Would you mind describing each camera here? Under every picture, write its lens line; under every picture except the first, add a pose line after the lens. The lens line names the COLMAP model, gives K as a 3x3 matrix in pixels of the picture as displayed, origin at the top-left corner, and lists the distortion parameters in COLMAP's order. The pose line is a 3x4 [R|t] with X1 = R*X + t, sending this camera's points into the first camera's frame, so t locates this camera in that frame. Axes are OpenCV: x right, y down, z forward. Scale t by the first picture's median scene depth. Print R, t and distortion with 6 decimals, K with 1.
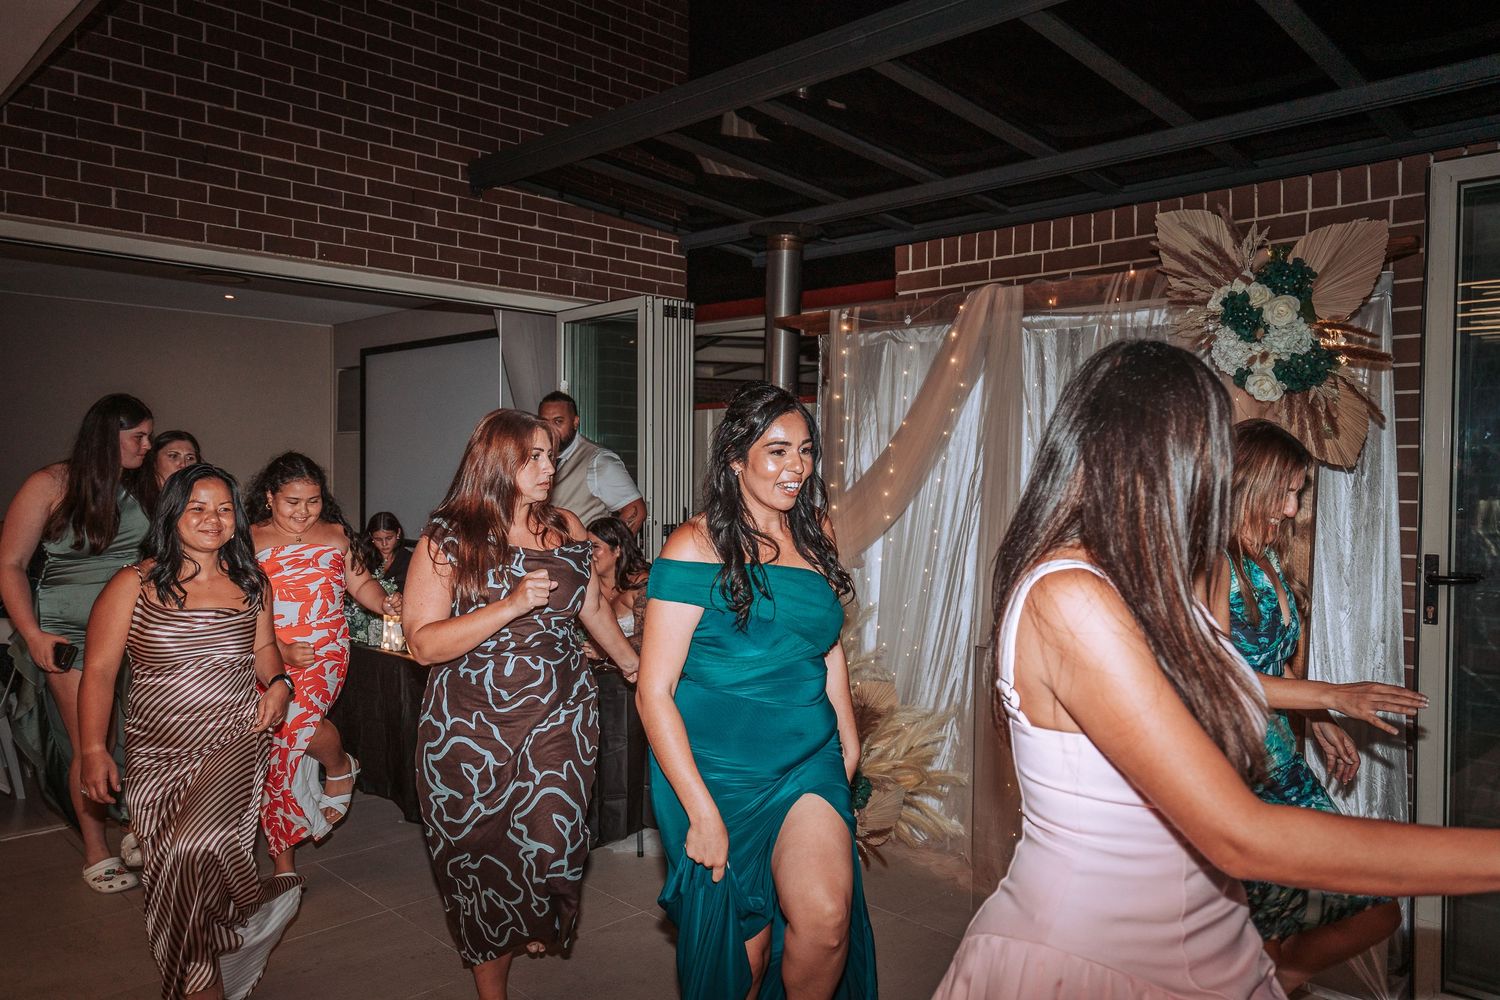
lens RADIAL K [[1069.3, 0, 745.9], [0, 1069.3, 500.5], [0, 0, 1]] dist [0.011450, -0.003224]
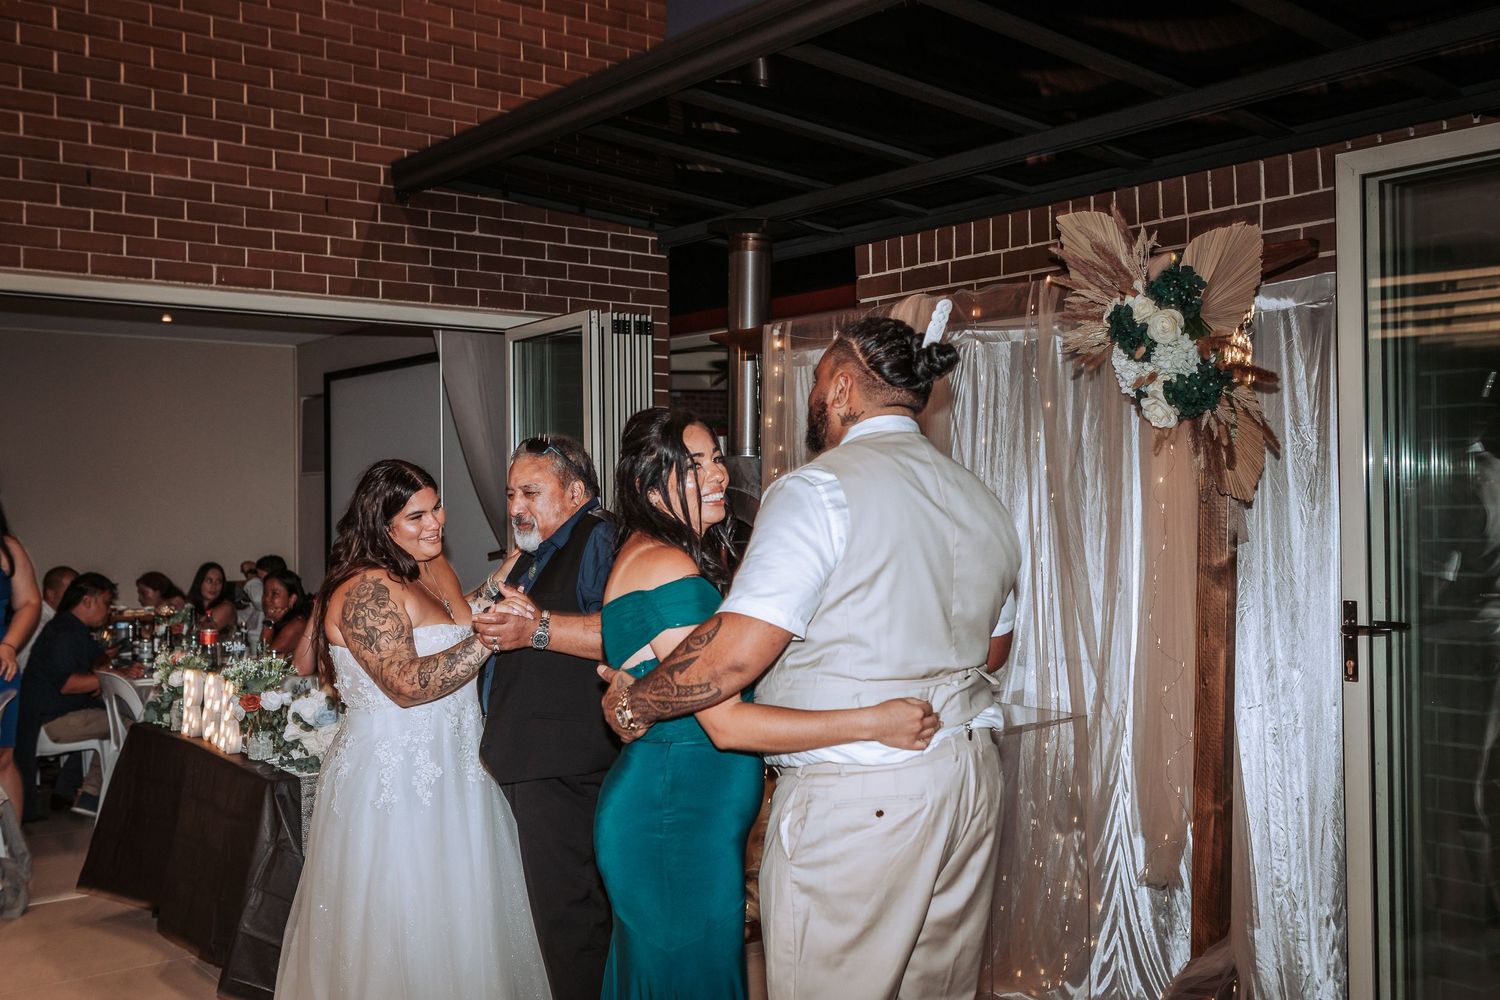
lens RADIAL K [[1421.8, 0, 750.0], [0, 1421.8, 500.0], [0, 0, 1]] dist [-0.003516, 0.003490]
pose [[0.993636, -0.020008, -0.110848, 0.178164], [0.016487, 0.999333, -0.032588, -0.000753], [0.111426, 0.030553, 0.993303, -0.123883]]
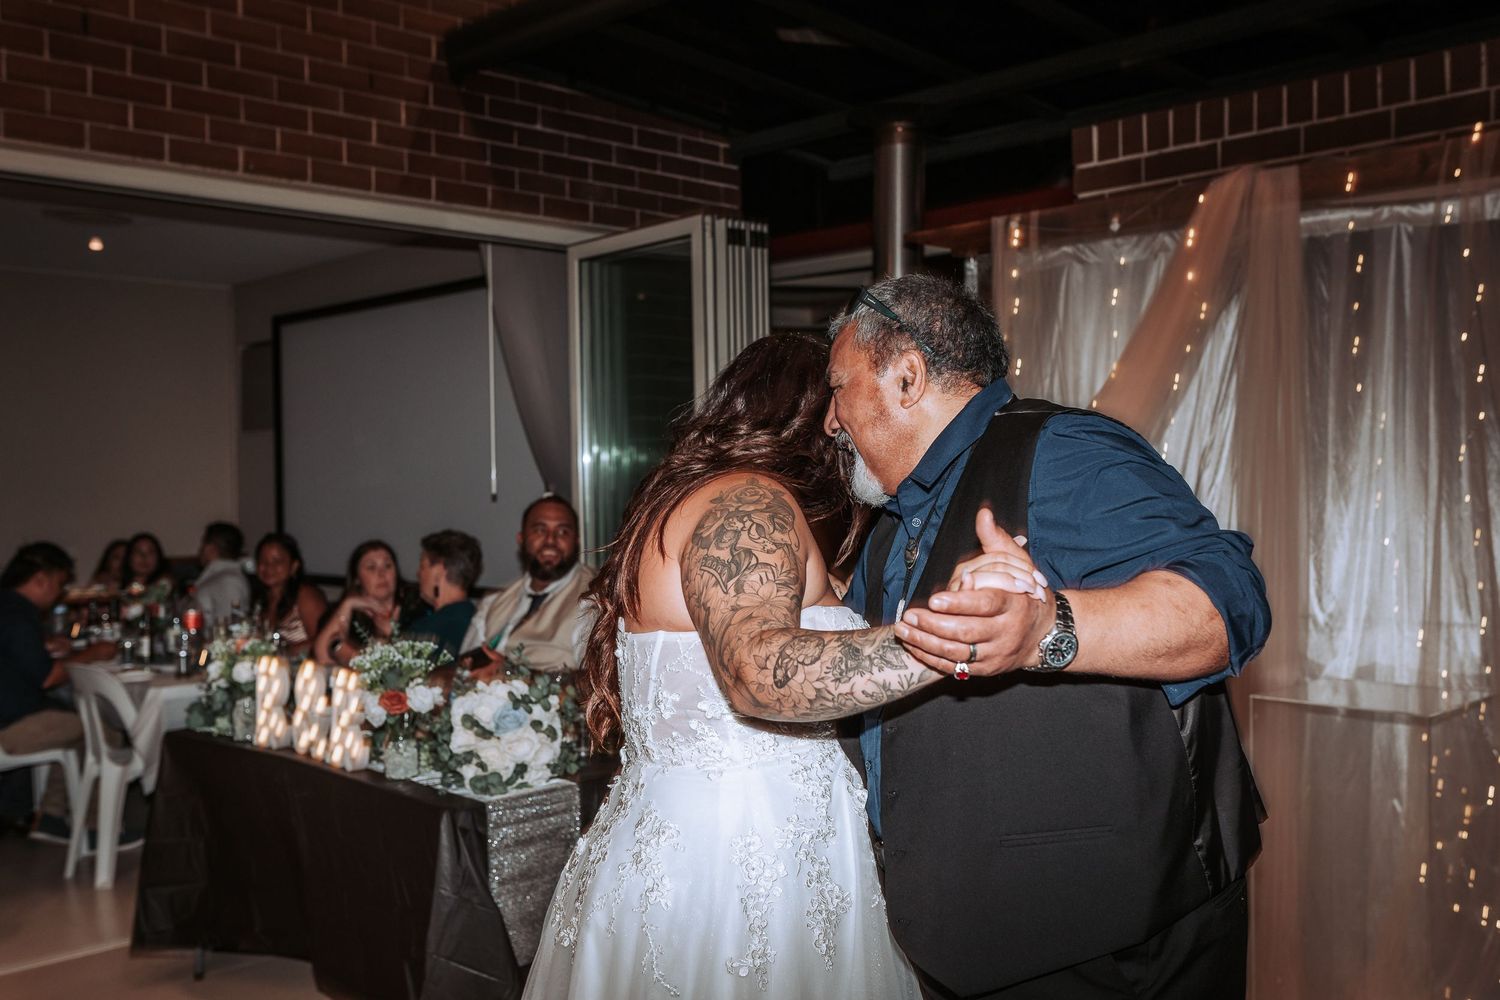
lens RADIAL K [[1421.8, 0, 750.0], [0, 1421.8, 500.0], [0, 0, 1]] dist [-0.003516, 0.003490]
pose [[0.999645, -0.026576, -0.001943, -0.074608], [0.026540, 0.999514, -0.016353, 0.014027], [0.002377, 0.016295, 0.999864, 0.076749]]
